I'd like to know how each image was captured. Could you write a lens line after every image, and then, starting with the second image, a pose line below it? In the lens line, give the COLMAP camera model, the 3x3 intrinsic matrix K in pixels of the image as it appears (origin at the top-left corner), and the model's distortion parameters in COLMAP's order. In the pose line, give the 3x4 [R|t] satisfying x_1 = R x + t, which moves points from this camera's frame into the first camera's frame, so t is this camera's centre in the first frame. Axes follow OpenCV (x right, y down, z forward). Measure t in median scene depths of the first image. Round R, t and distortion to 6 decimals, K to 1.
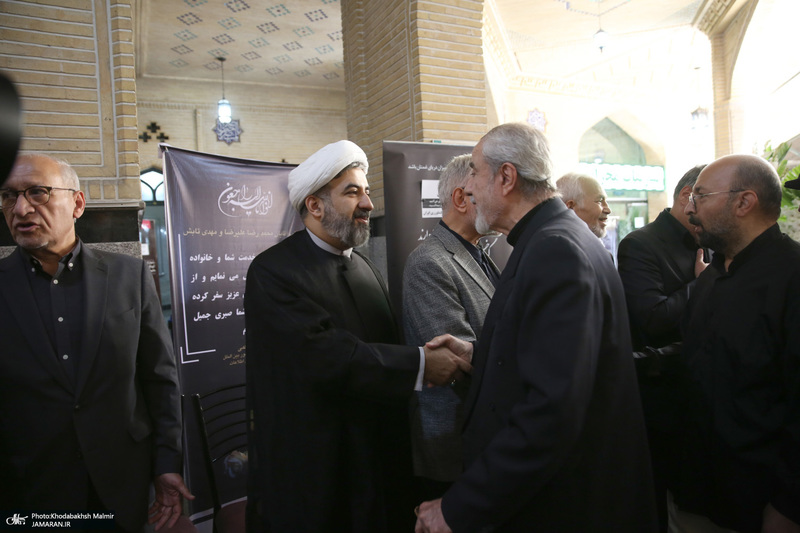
lens RADIAL K [[542.9, 0, 400.0], [0, 542.9, 266.5], [0, 0, 1]] dist [-0.109869, 0.086584]
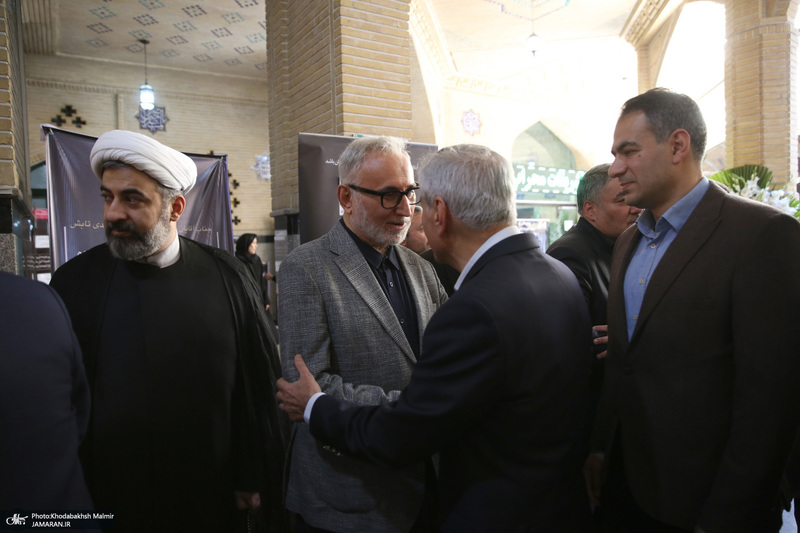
lens RADIAL K [[540.9, 0, 400.0], [0, 540.9, 266.5], [0, 0, 1]] dist [-0.108115, 0.081526]
pose [[0.993236, 0.017292, 0.114821, 0.016944], [-0.017817, 0.999835, 0.003546, -0.002562], [-0.114741, -0.005567, 0.993380, 0.021275]]
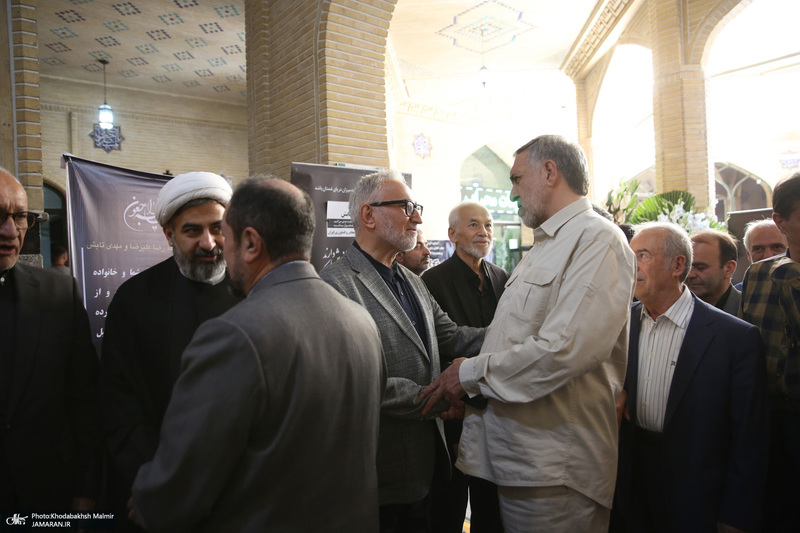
lens RADIAL K [[540.9, 0, 400.0], [0, 540.9, 266.5], [0, 0, 1]] dist [-0.108115, 0.081526]
pose [[0.975642, 0.015644, 0.218811, -0.021330], [-0.008922, 0.999458, -0.031675, -0.000328], [-0.219188, 0.028951, 0.975253, -0.020466]]
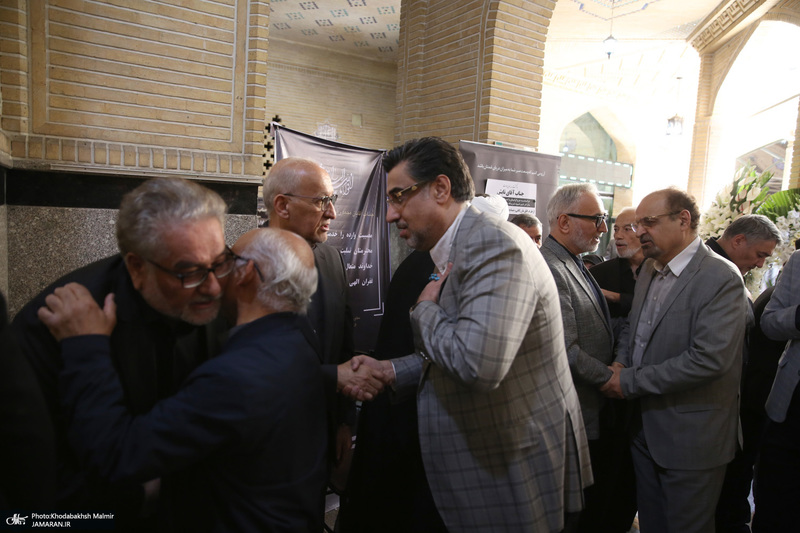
lens RADIAL K [[542.9, 0, 400.0], [0, 542.9, 266.5], [0, 0, 1]] dist [-0.109869, 0.086584]
pose [[0.989279, 0.096543, 0.109576, -0.104182], [-0.104212, 0.992326, 0.066546, -0.015702], [-0.102310, -0.077252, 0.991748, -0.040365]]
